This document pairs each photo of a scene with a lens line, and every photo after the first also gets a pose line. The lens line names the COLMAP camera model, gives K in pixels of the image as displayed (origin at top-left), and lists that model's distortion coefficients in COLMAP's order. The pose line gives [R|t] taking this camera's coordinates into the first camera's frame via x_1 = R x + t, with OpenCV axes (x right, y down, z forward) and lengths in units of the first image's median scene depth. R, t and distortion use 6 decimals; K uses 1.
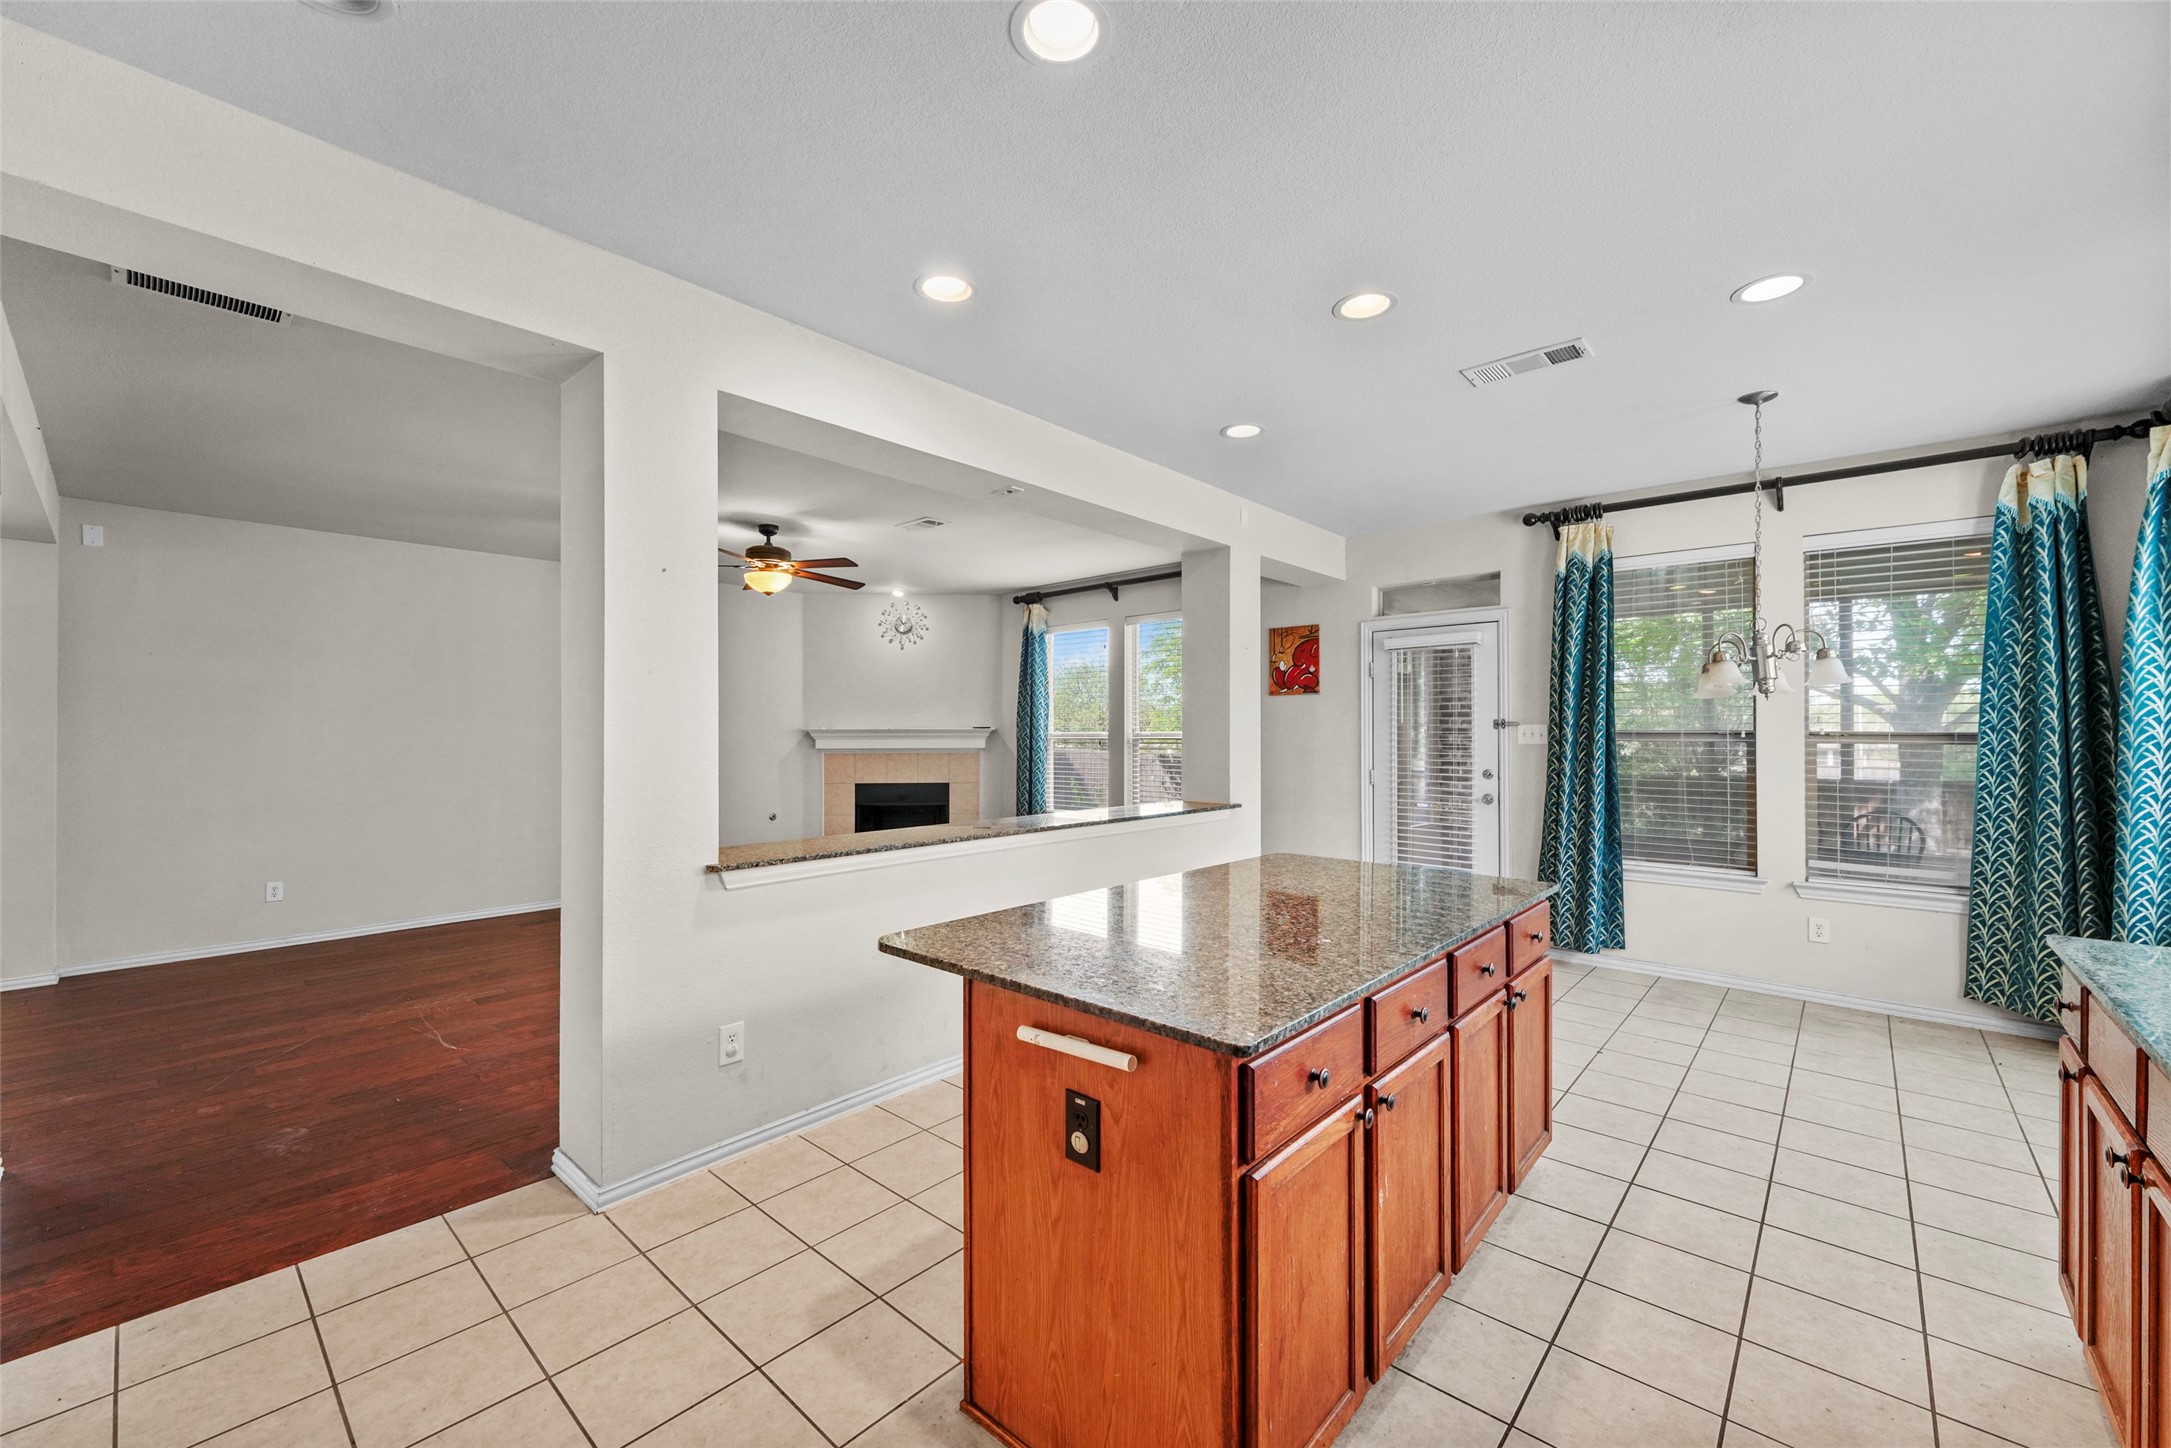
lens RADIAL K [[863.5, 0, 1079.2], [0, 863.5, 725.0], [0, 0, 1]] dist [0.009363, -0.002718]
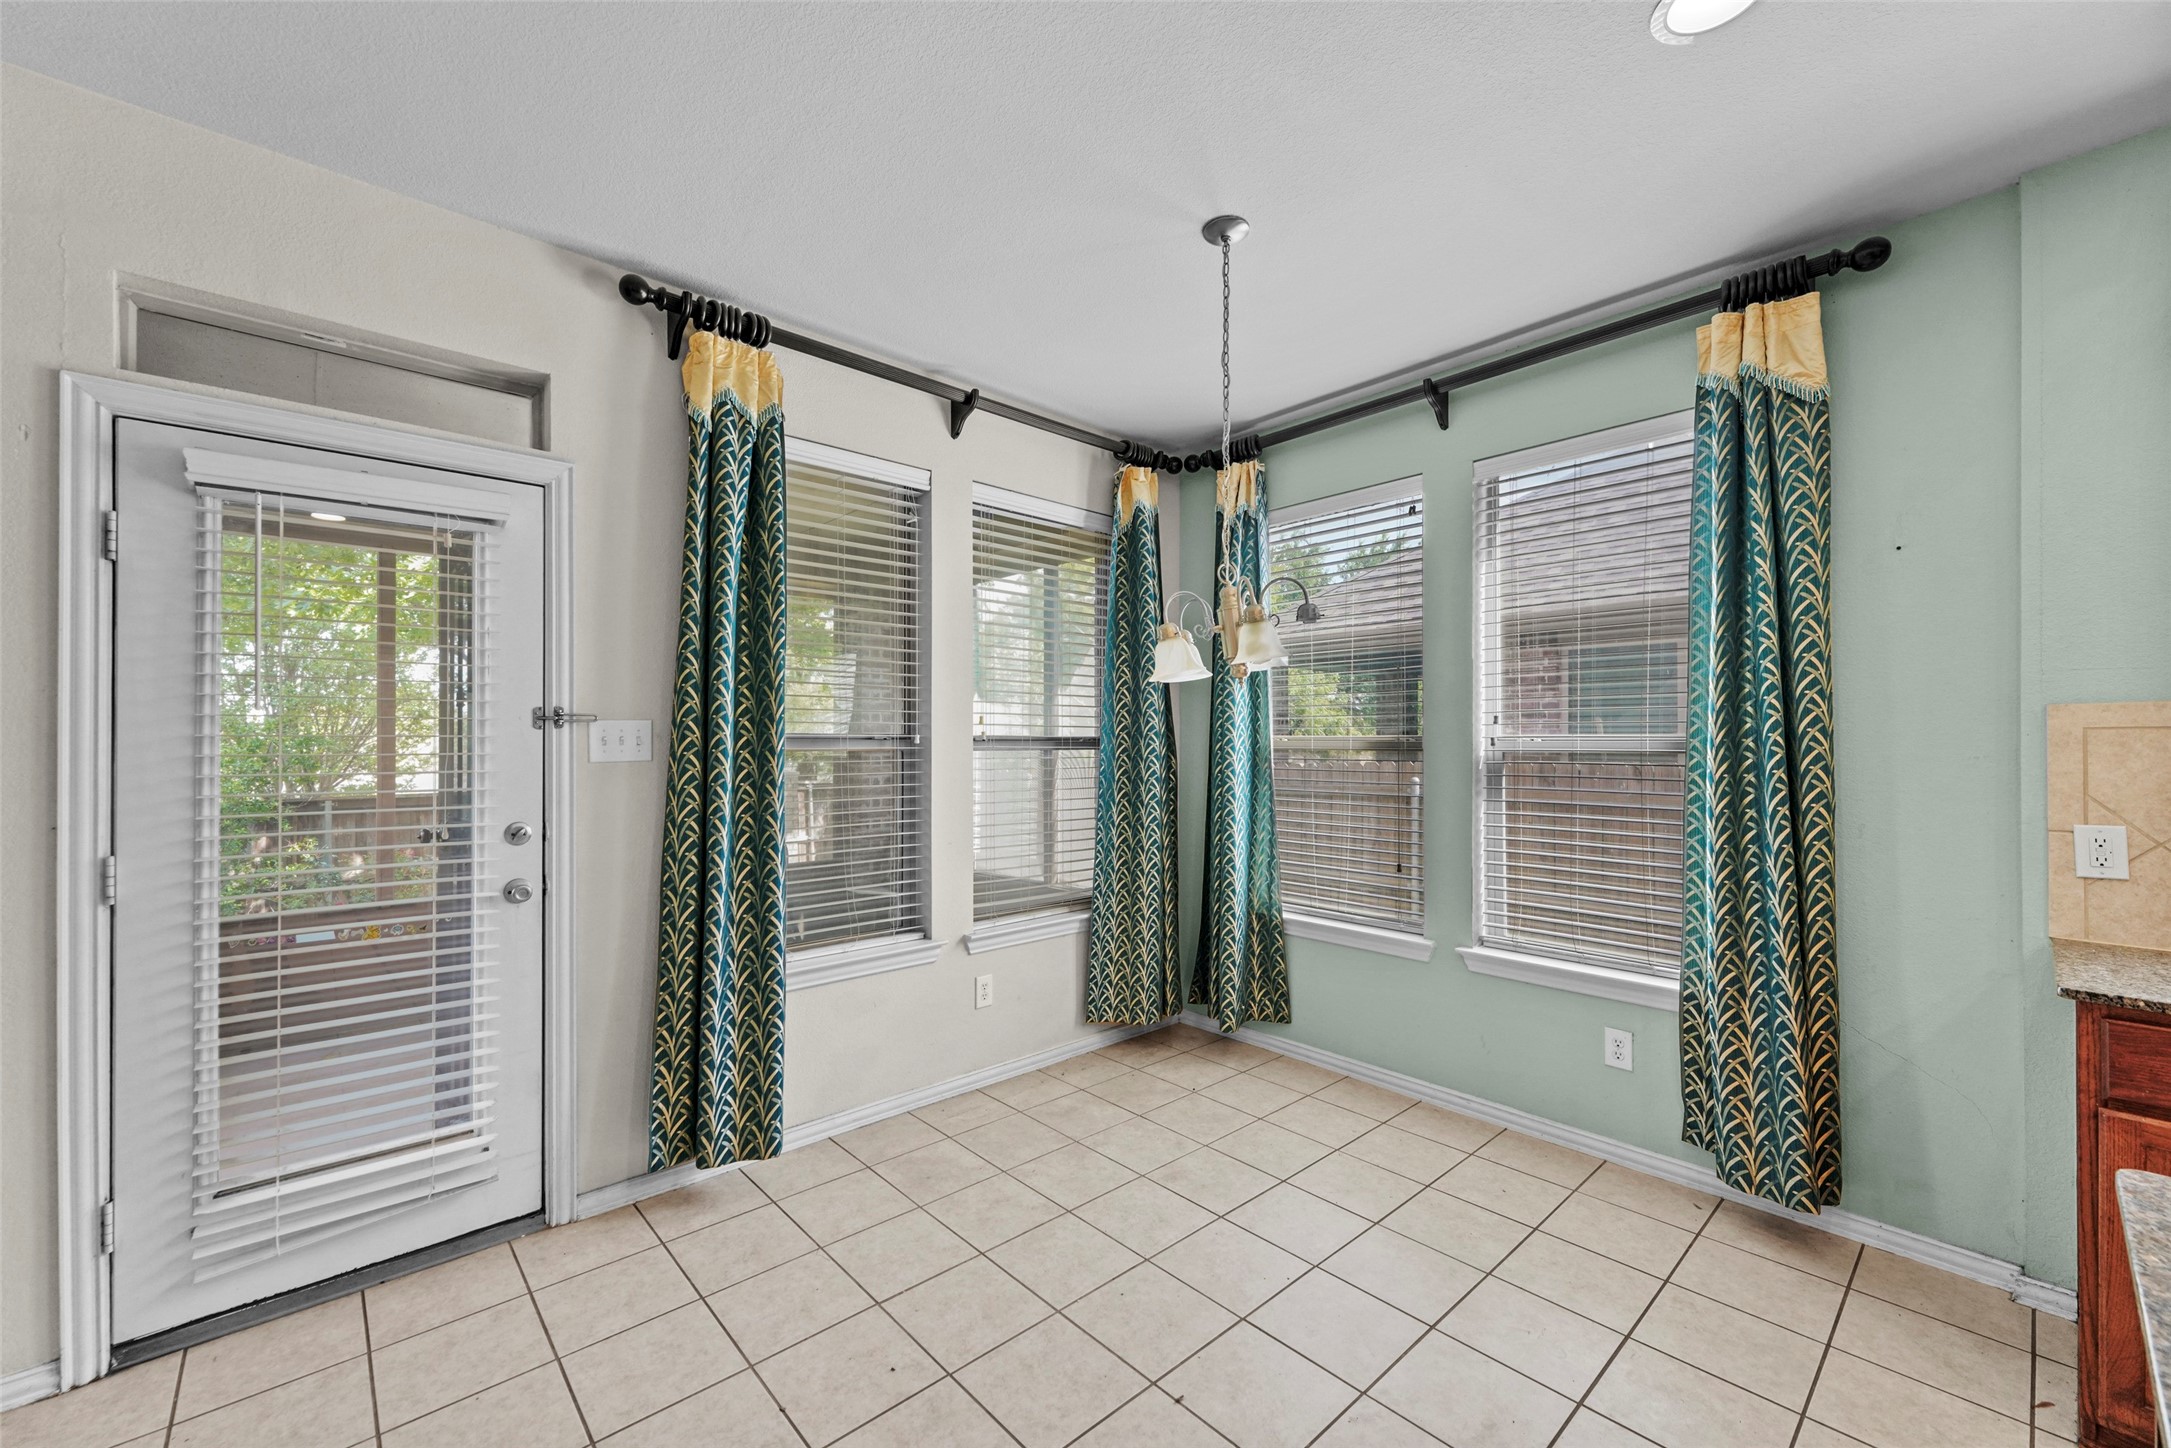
lens RADIAL K [[863.5, 0, 1063.5], [0, 863.5, 730.5], [0, 0, 1]] dist [0.009363, -0.002718]
pose [[0.110286, 0.007347, 0.993873, 0.078695], [-0.009104, 0.999938, -0.006381, 0.006187], [-0.993858, -0.008345, 0.110346, 0.737826]]
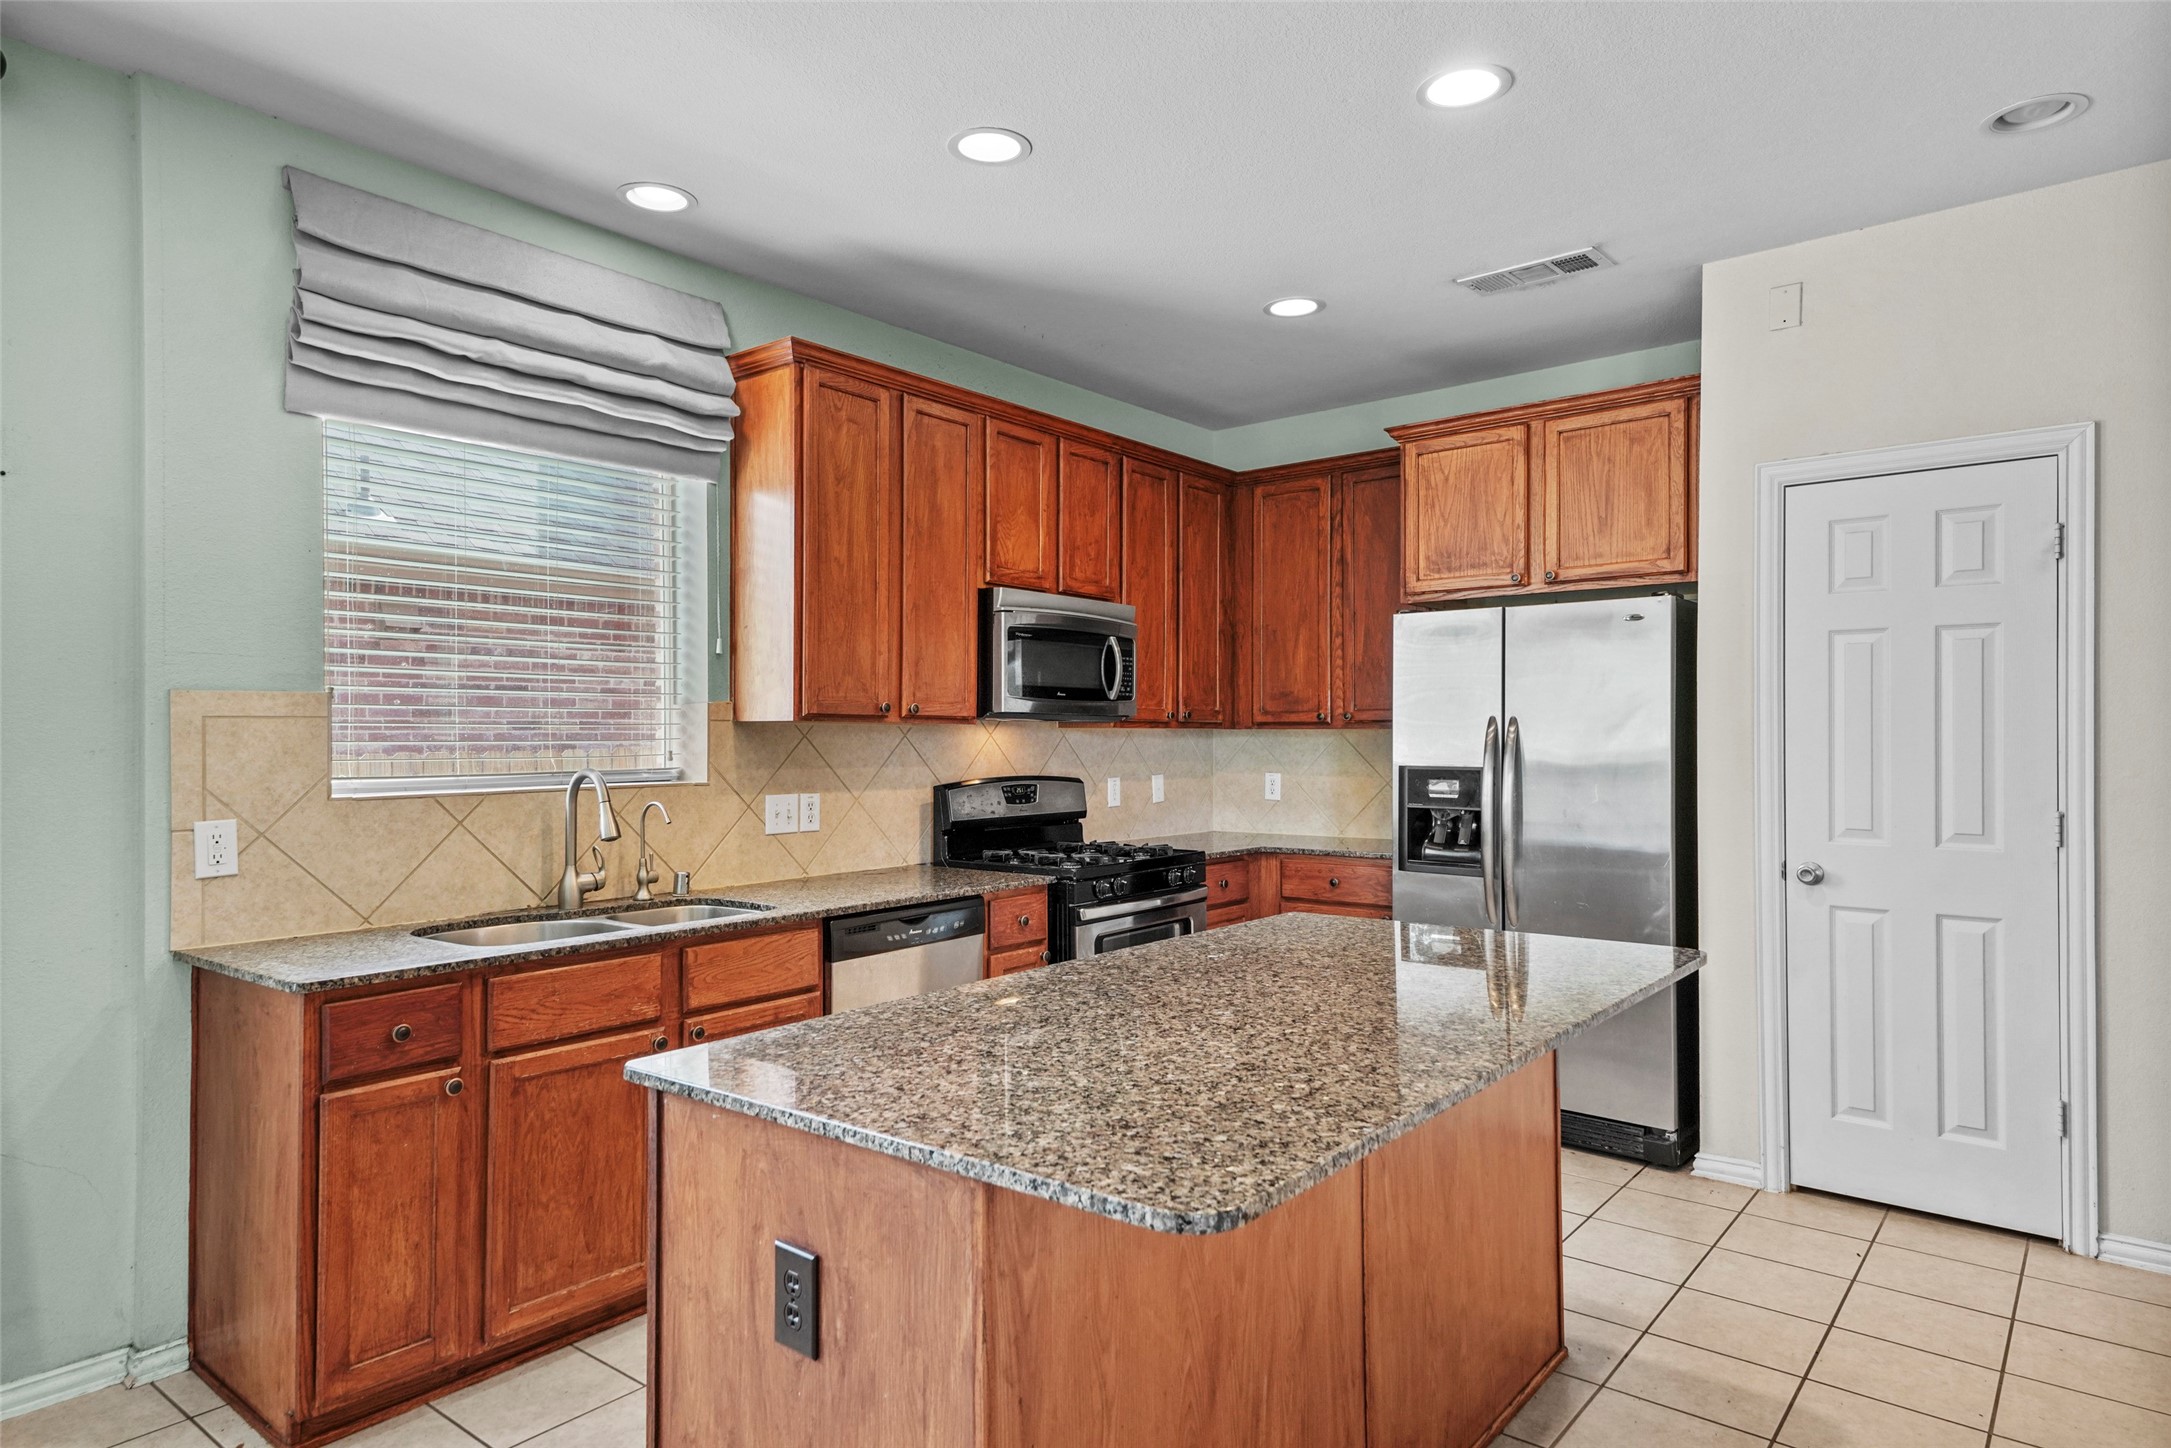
lens RADIAL K [[1283.7, 0, 1081.1], [0, 1283.7, 728.9], [0, 0, 1]] dist [0.048423, -0.000835]
pose [[-0.998017, 0.000482, -0.062938, 0.191379], [0.001019, 0.999963, -0.008503, 0.008503], [0.062932, -0.008550, -0.997981, 0.895731]]
